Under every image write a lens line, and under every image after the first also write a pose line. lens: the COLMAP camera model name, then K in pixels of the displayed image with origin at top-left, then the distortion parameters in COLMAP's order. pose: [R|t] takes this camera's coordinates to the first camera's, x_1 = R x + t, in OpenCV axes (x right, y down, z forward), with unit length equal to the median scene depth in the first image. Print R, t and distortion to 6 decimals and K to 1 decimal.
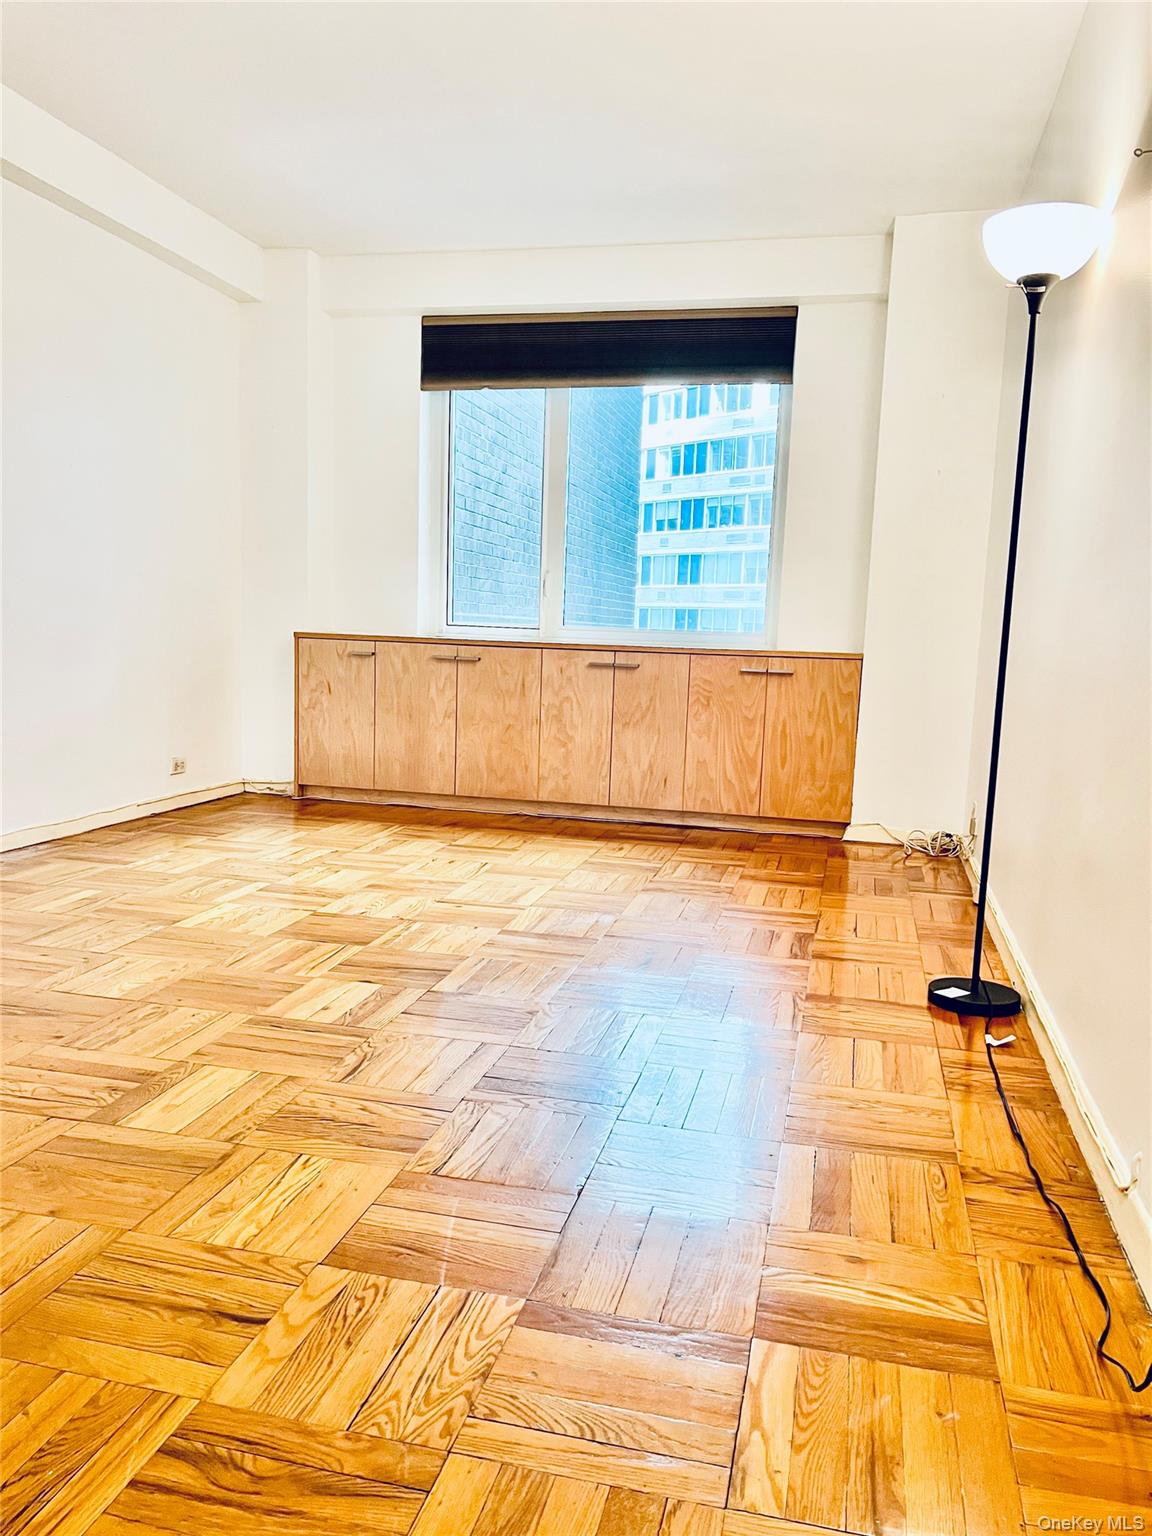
lens RADIAL K [[1230.6, 0, 563.7], [0, 1230.6, 770.5], [0, 0, 1]] dist [0.093320, -0.099835]
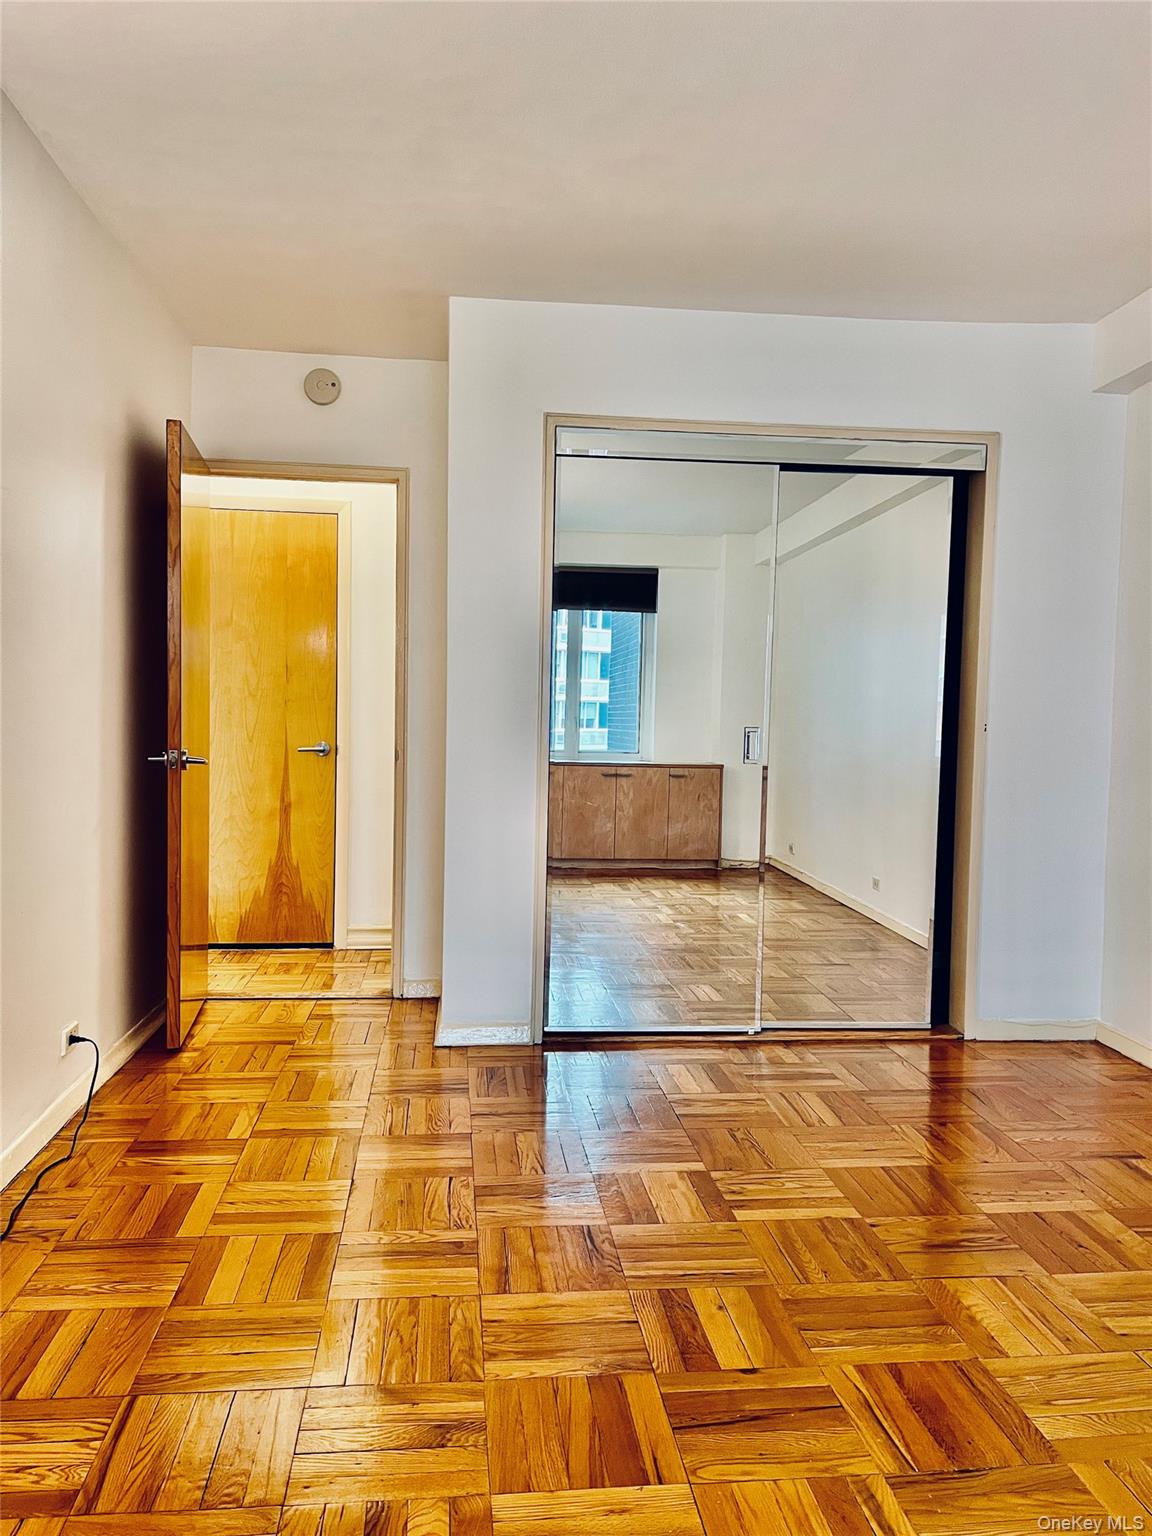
lens RADIAL K [[1153.0, 0, 576.0], [0, 1153.0, 768.0], [0, 0, 1]] dist [0.012606, -0.010240]
pose [[-0.935620, -0.045186, -0.350106, 0.232294], [-0.096318, 0.986820, 0.130038, -0.317368], [0.339615, 0.155388, -0.927640, 1.955559]]
